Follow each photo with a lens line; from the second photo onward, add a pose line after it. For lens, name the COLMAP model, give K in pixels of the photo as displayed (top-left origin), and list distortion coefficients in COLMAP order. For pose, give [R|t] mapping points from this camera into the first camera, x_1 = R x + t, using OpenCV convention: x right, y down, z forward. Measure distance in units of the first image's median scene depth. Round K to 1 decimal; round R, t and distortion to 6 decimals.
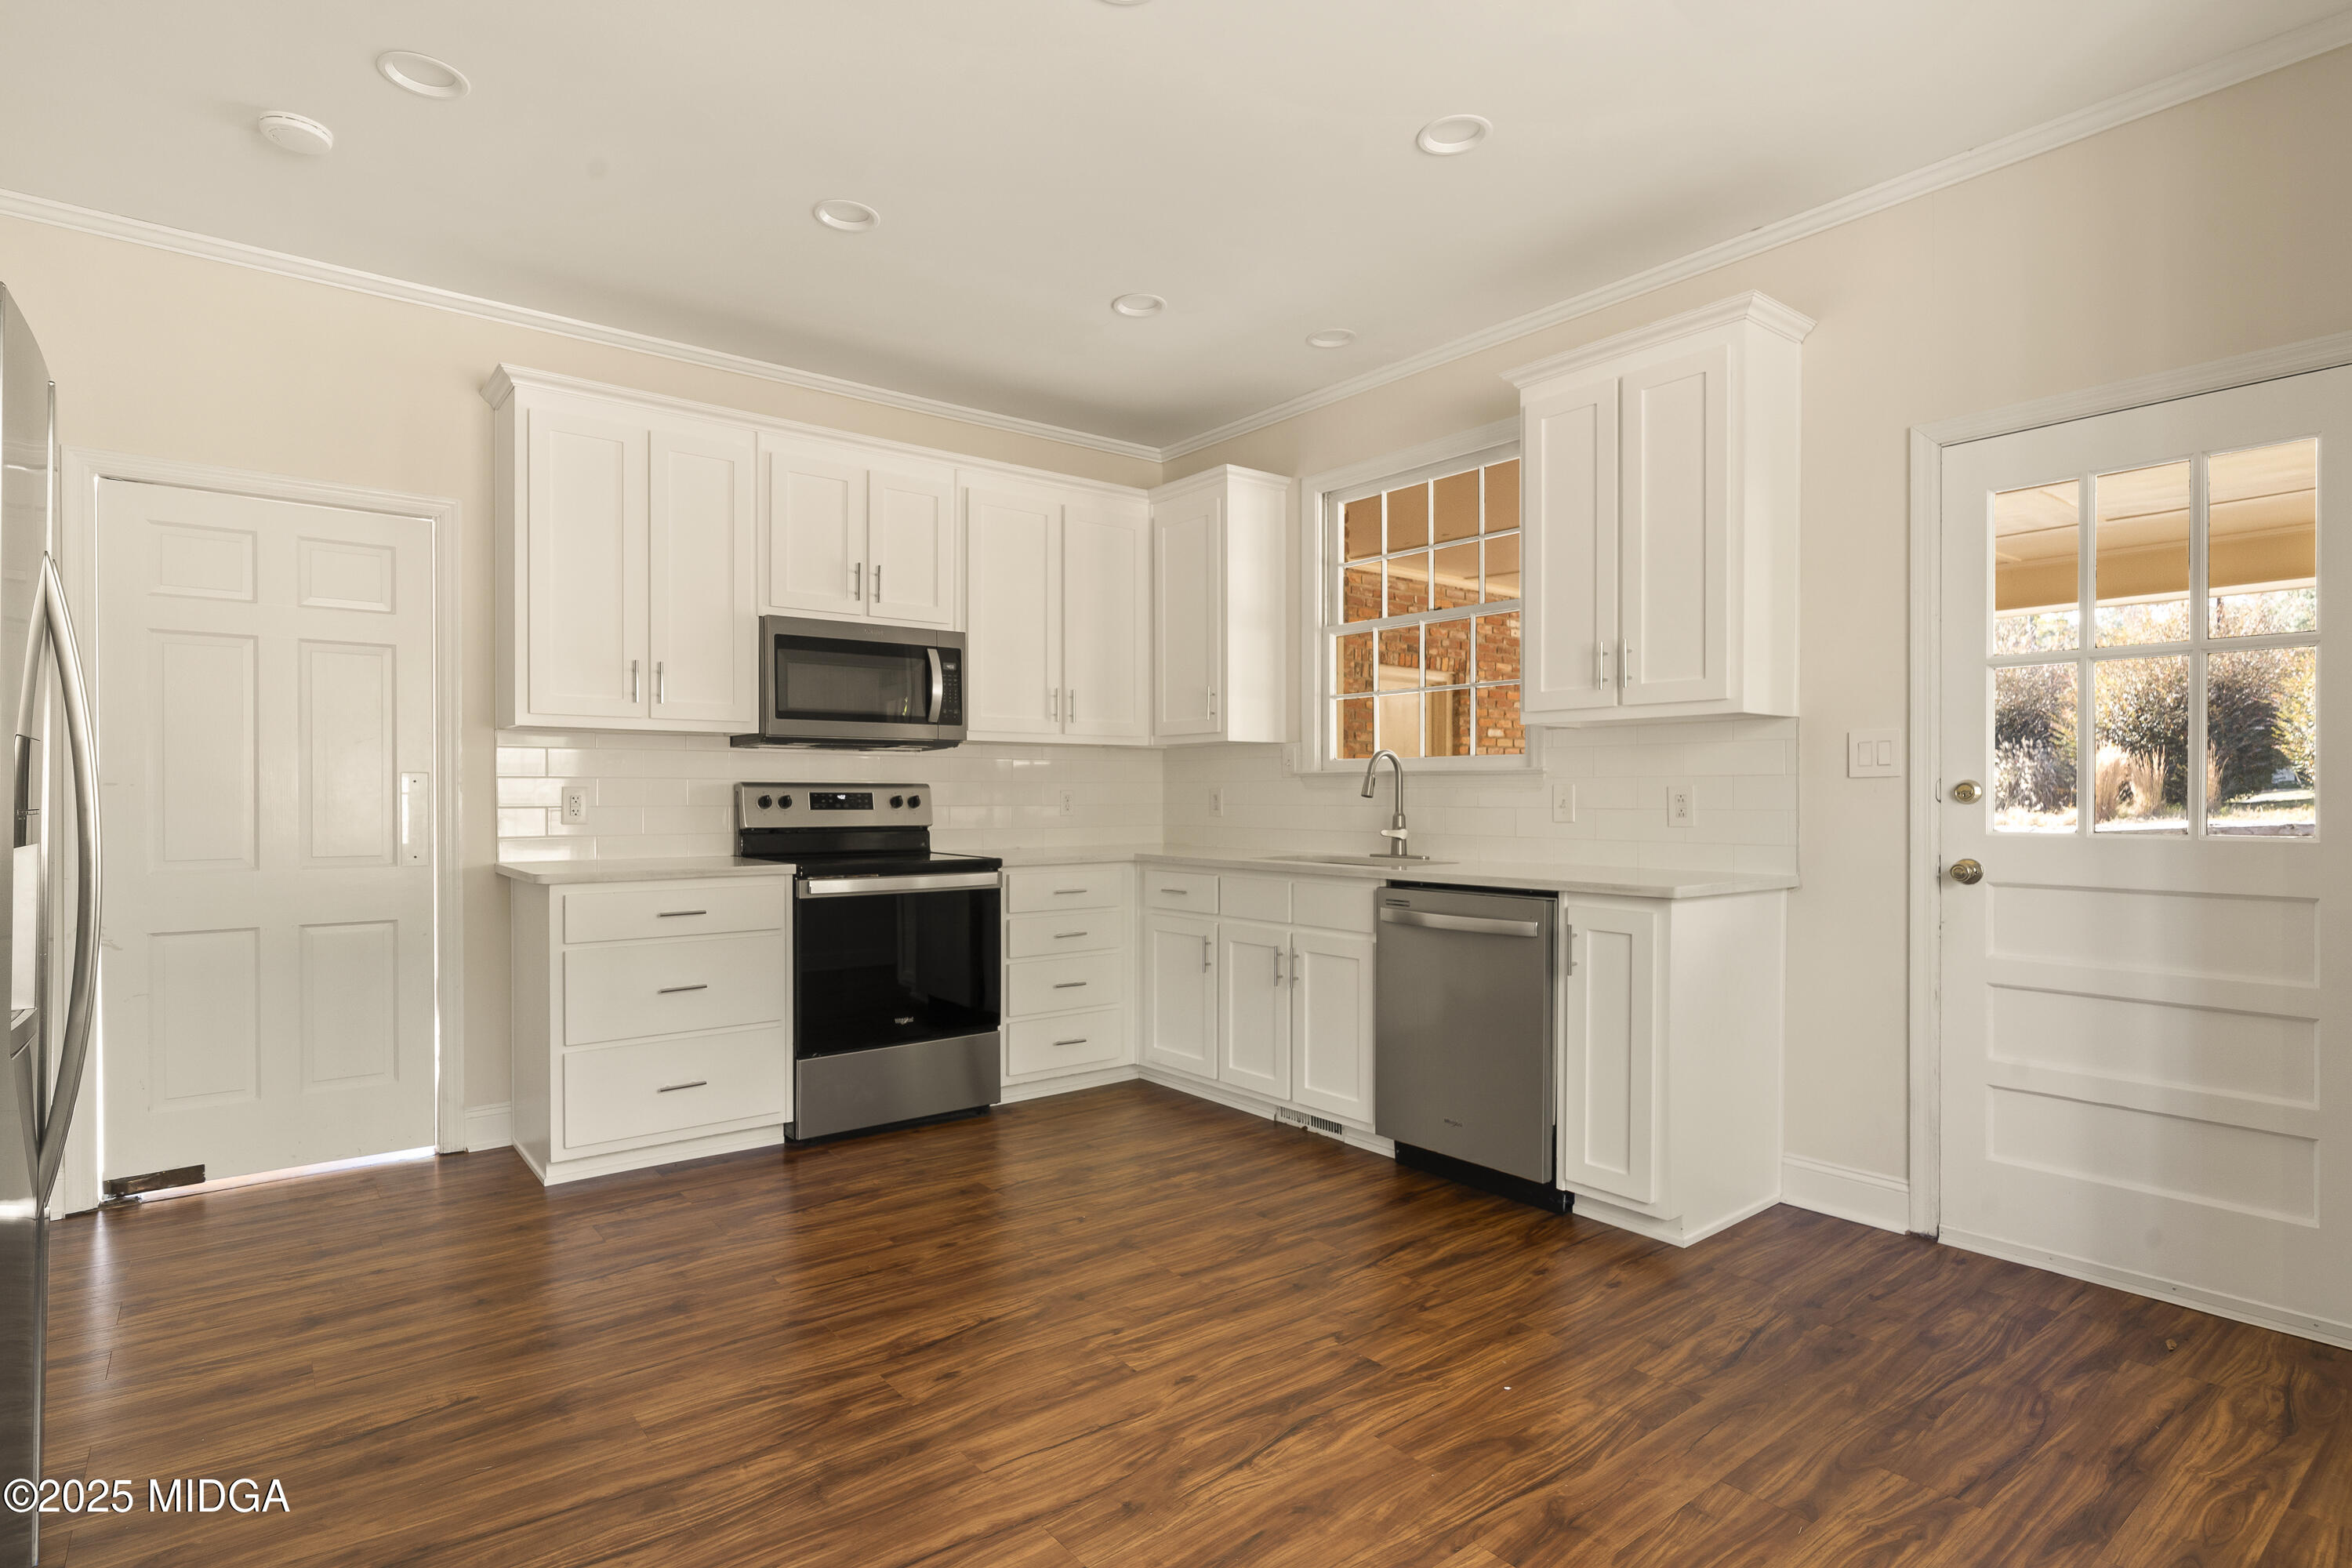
lens RADIAL K [[1164.0, 0, 1168.4], [0, 1164.0, 800.5], [0, 0, 1]] dist [-0.001751, 0.002964]
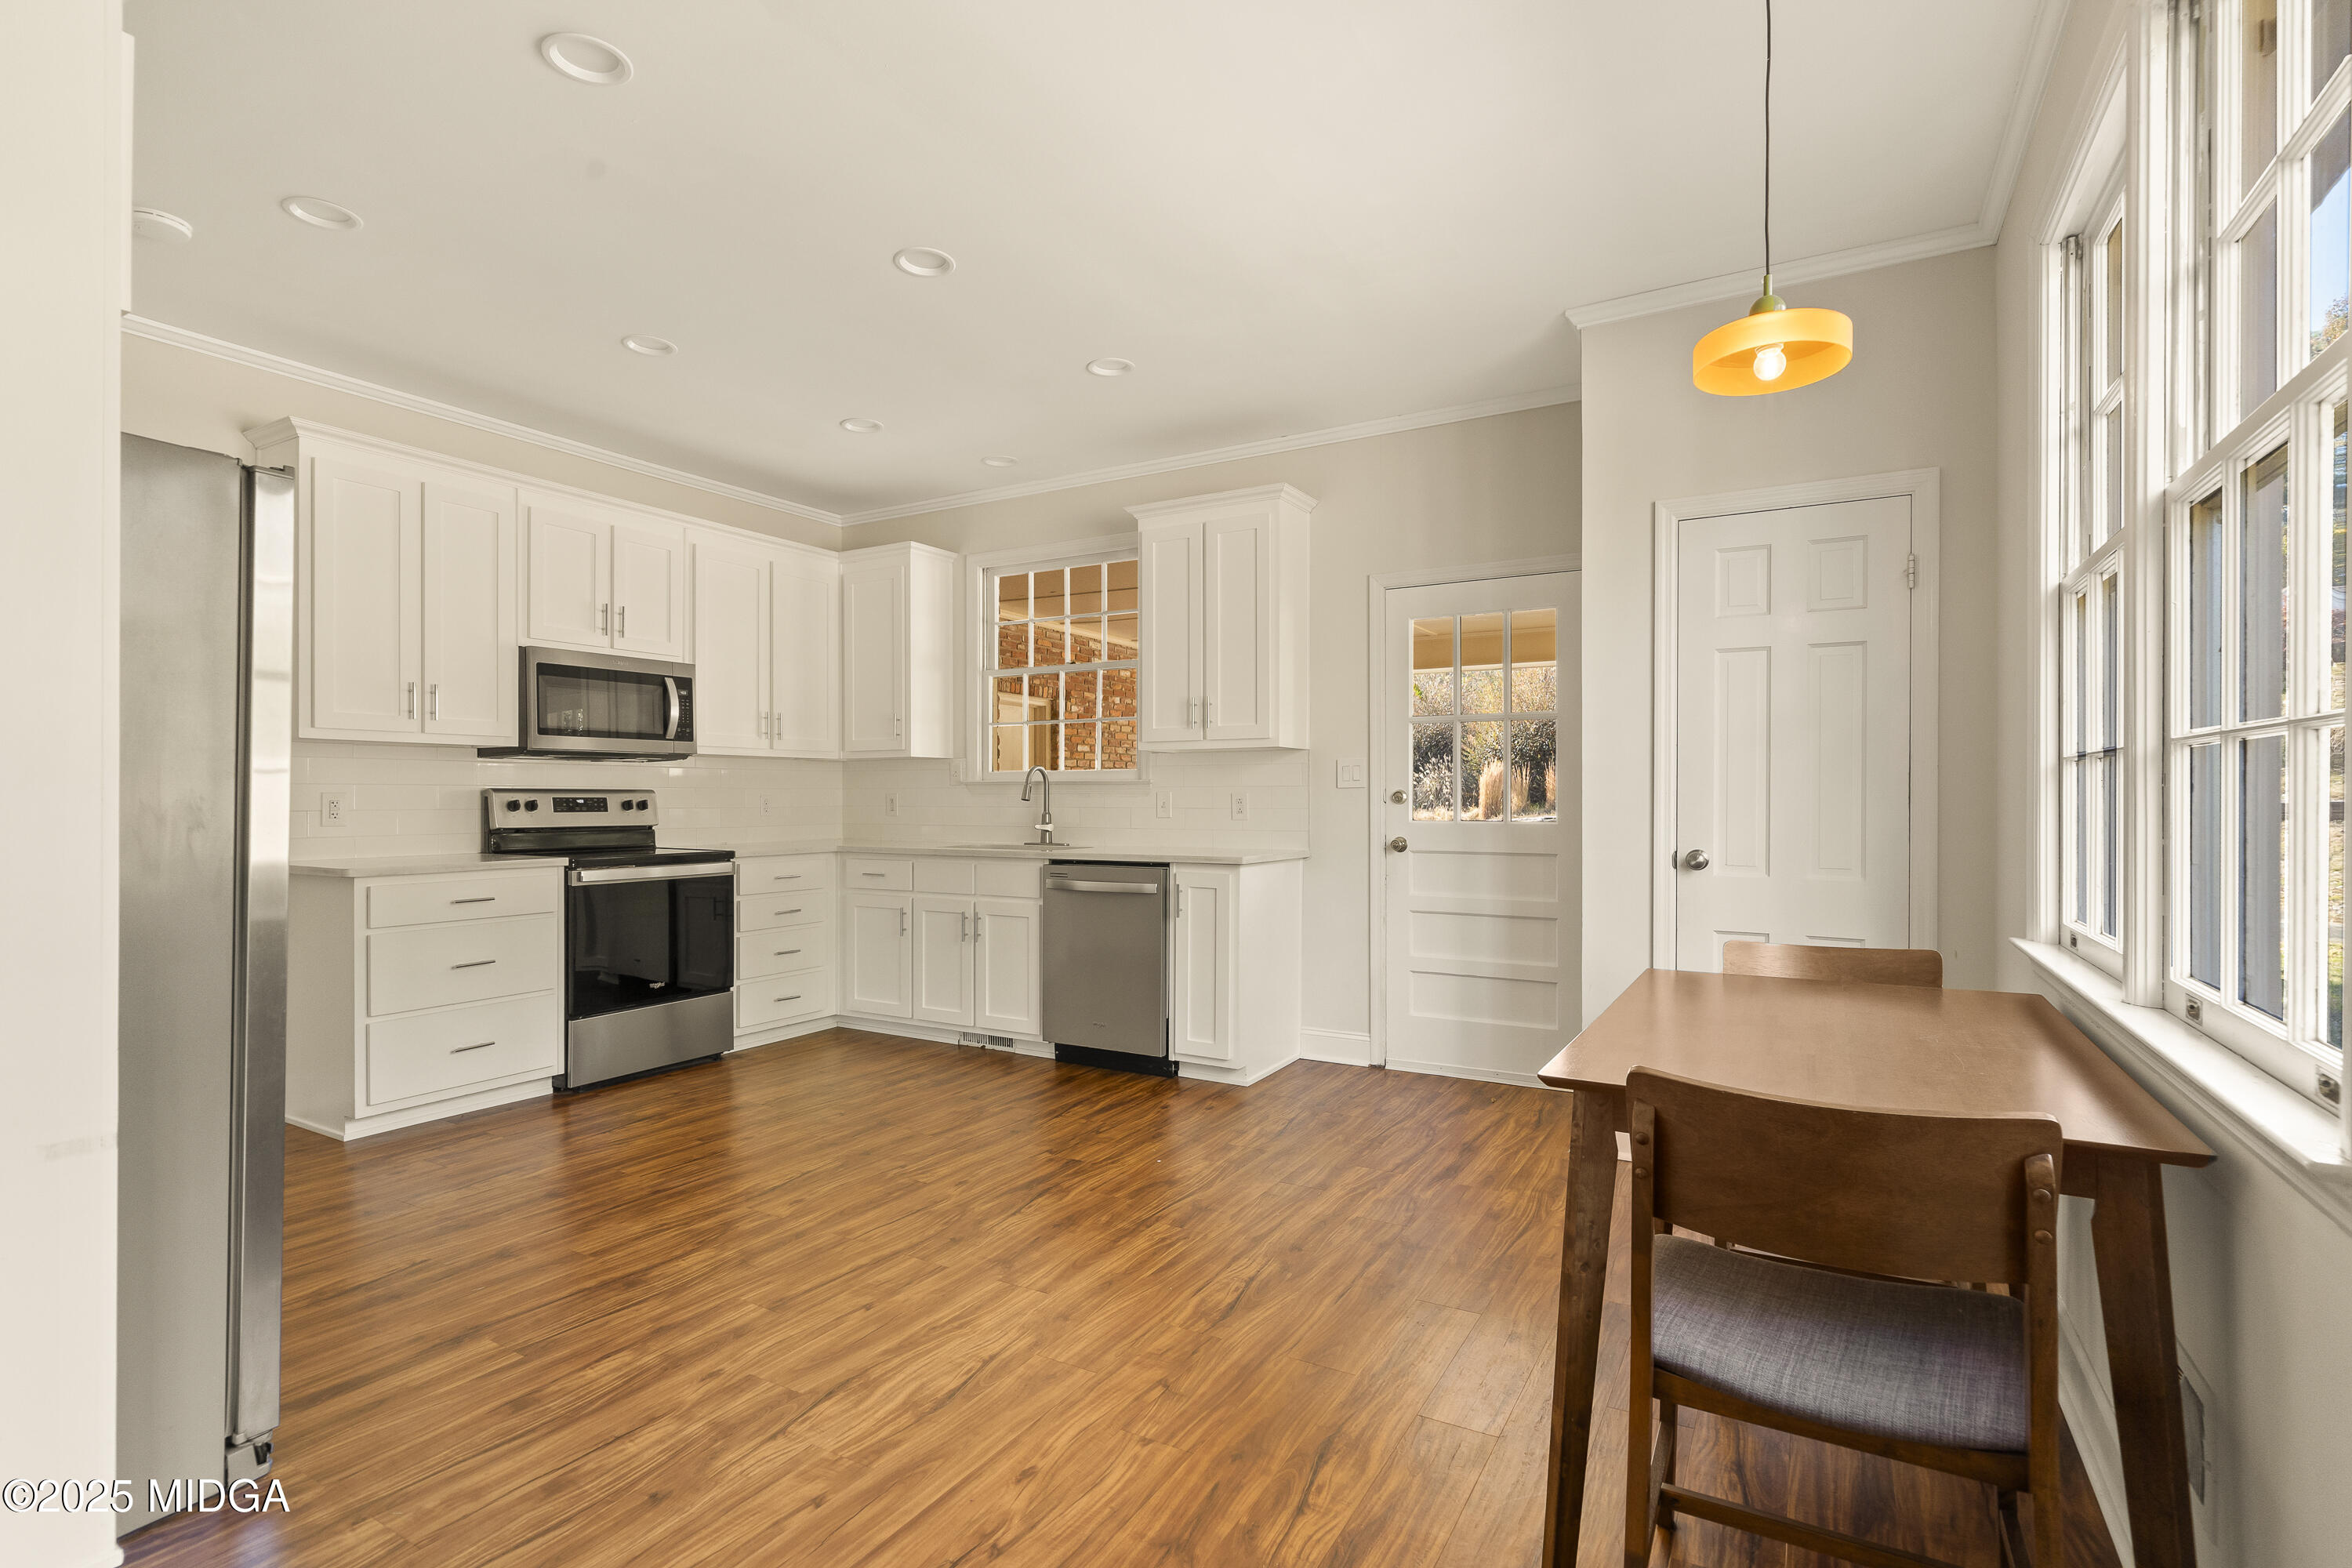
lens RADIAL K [[1057.5, 0, 1150.8], [0, 1057.5, 799.9], [0, 0, 1]] dist [0.000866, 0.000028]
pose [[0.935482, -0.001422, 0.353373, -0.138521], [0.002350, 0.999995, -0.002198, -0.000514], [-0.353368, 0.002886, 0.935480, -0.221044]]
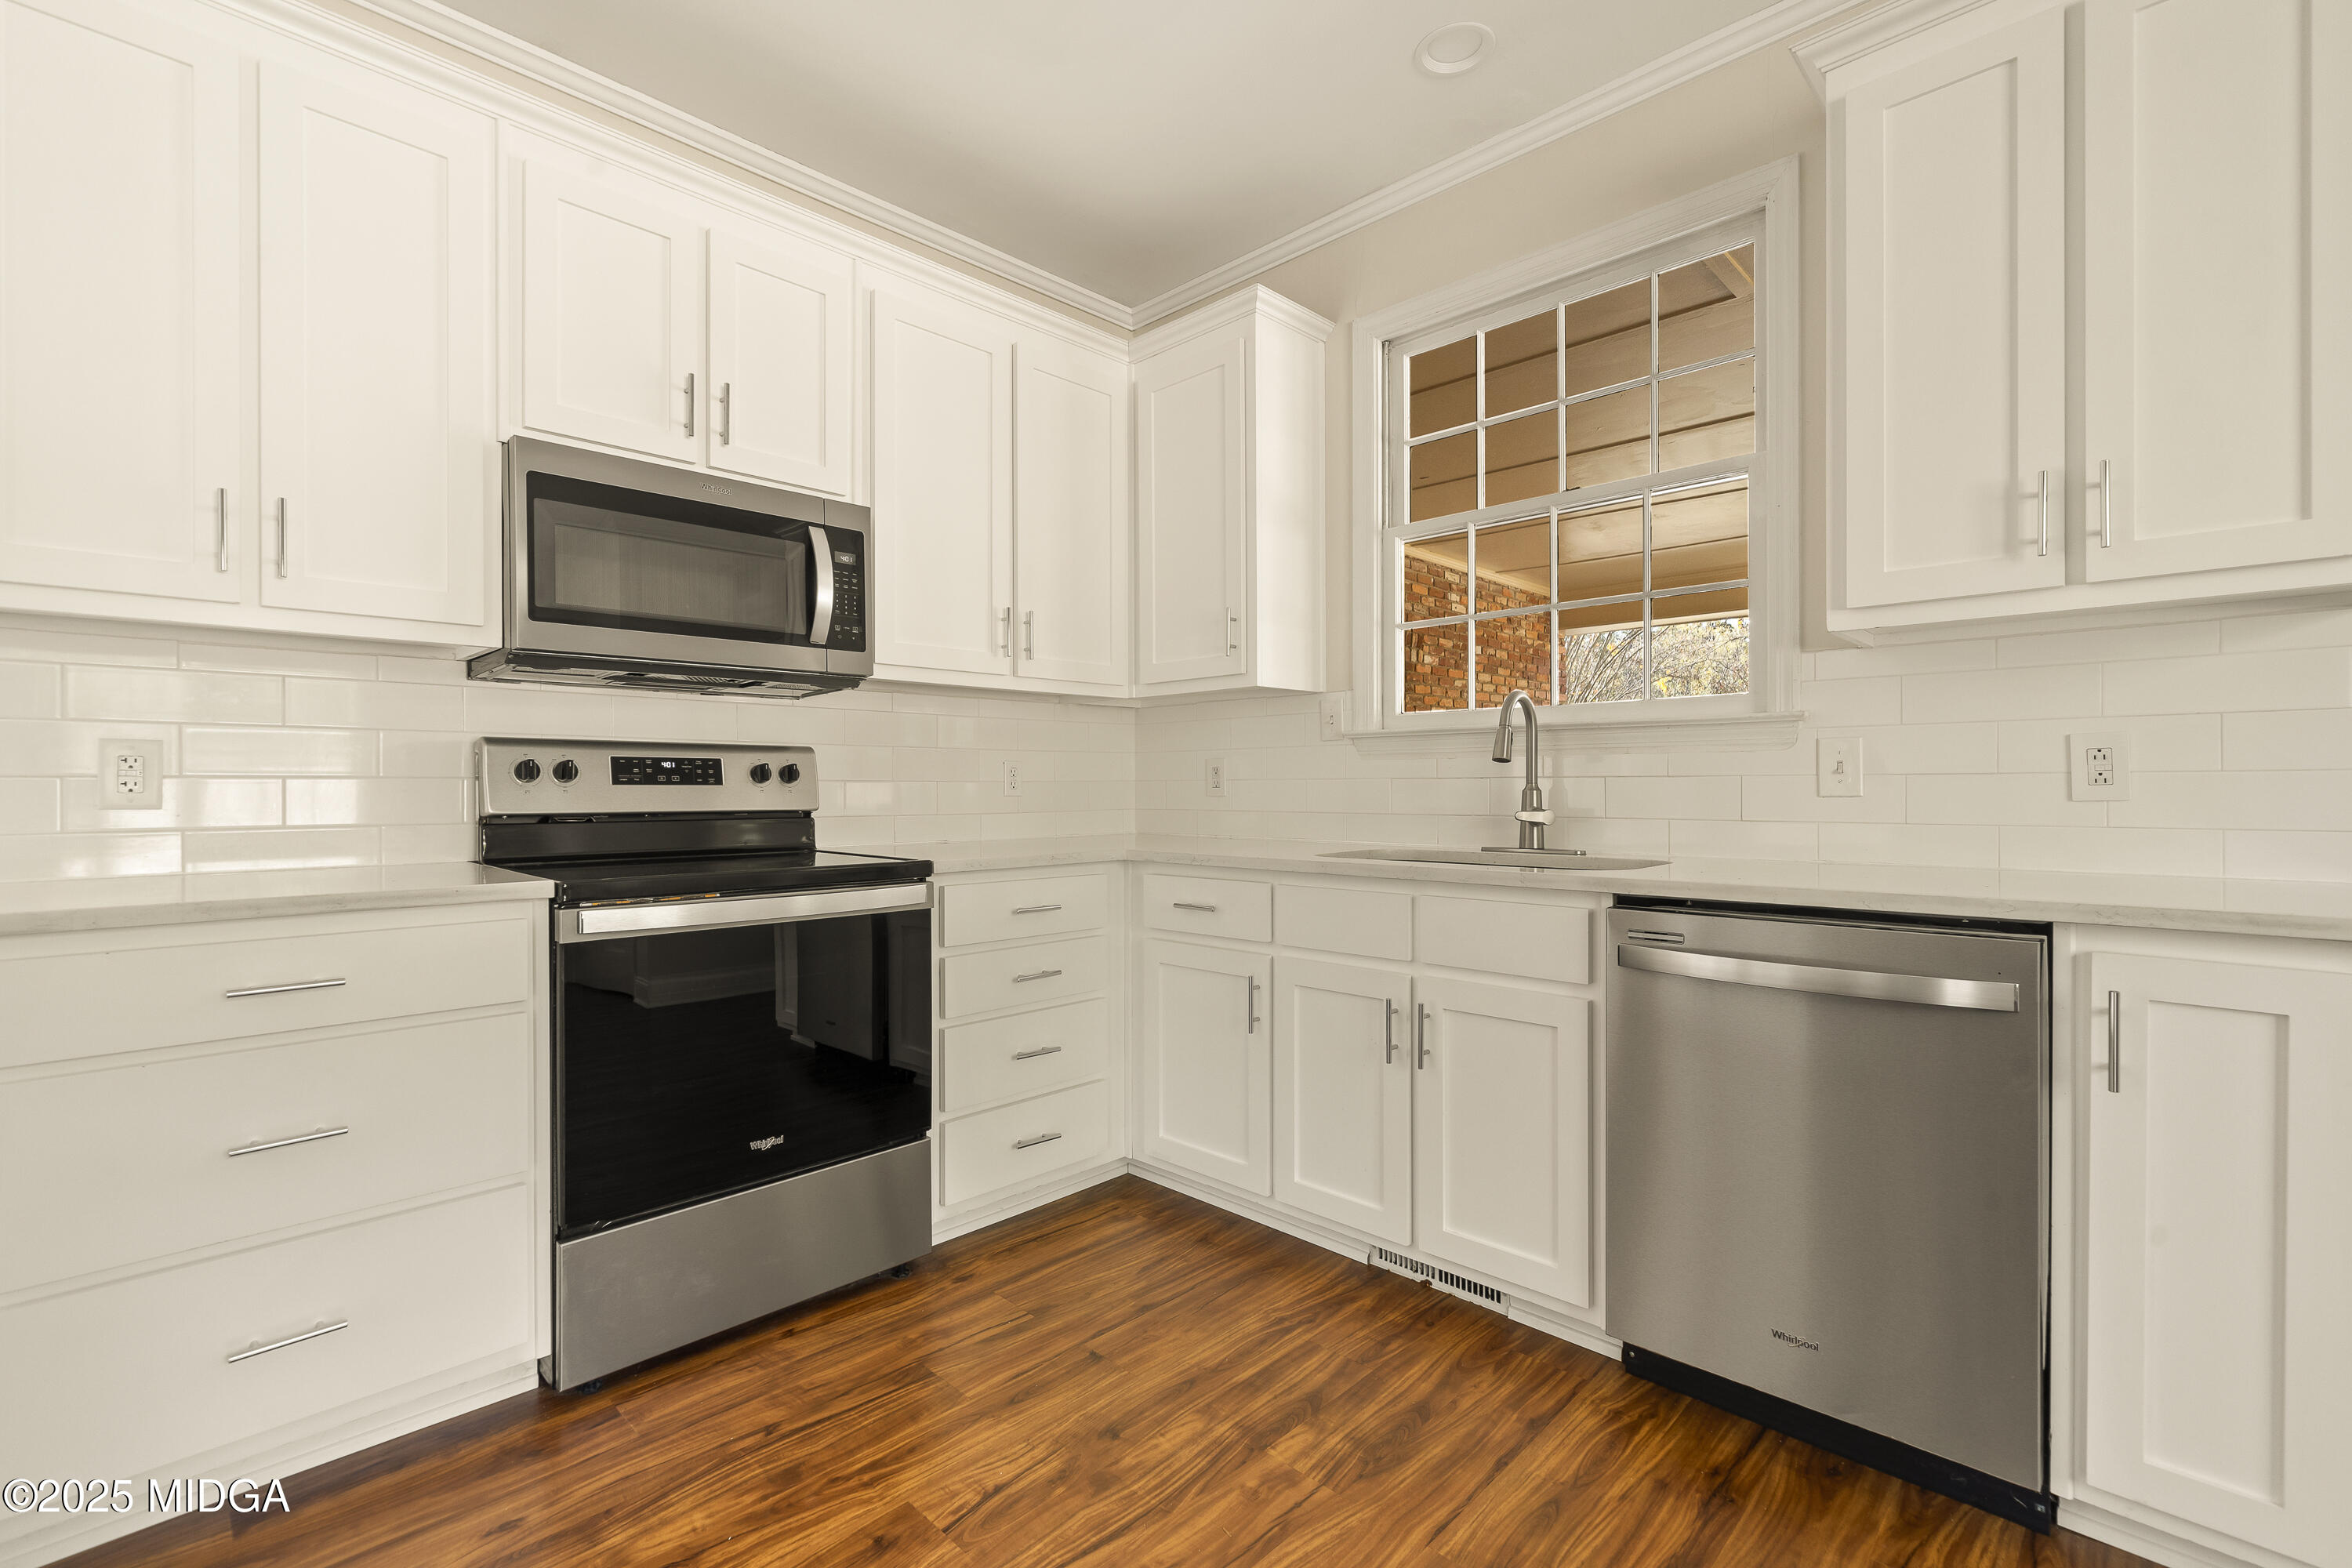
lens RADIAL K [[1061.3, 0, 1177.8], [0, 1061.3, 783.9], [0, 0, 1]] dist [-0.007009, -0.000049]
pose [[0.992827, -0.003207, 0.119517, -0.088217], [0.003944, 0.999975, -0.005931, 0.013713], [-0.119494, 0.006360, 0.992814, 0.461266]]
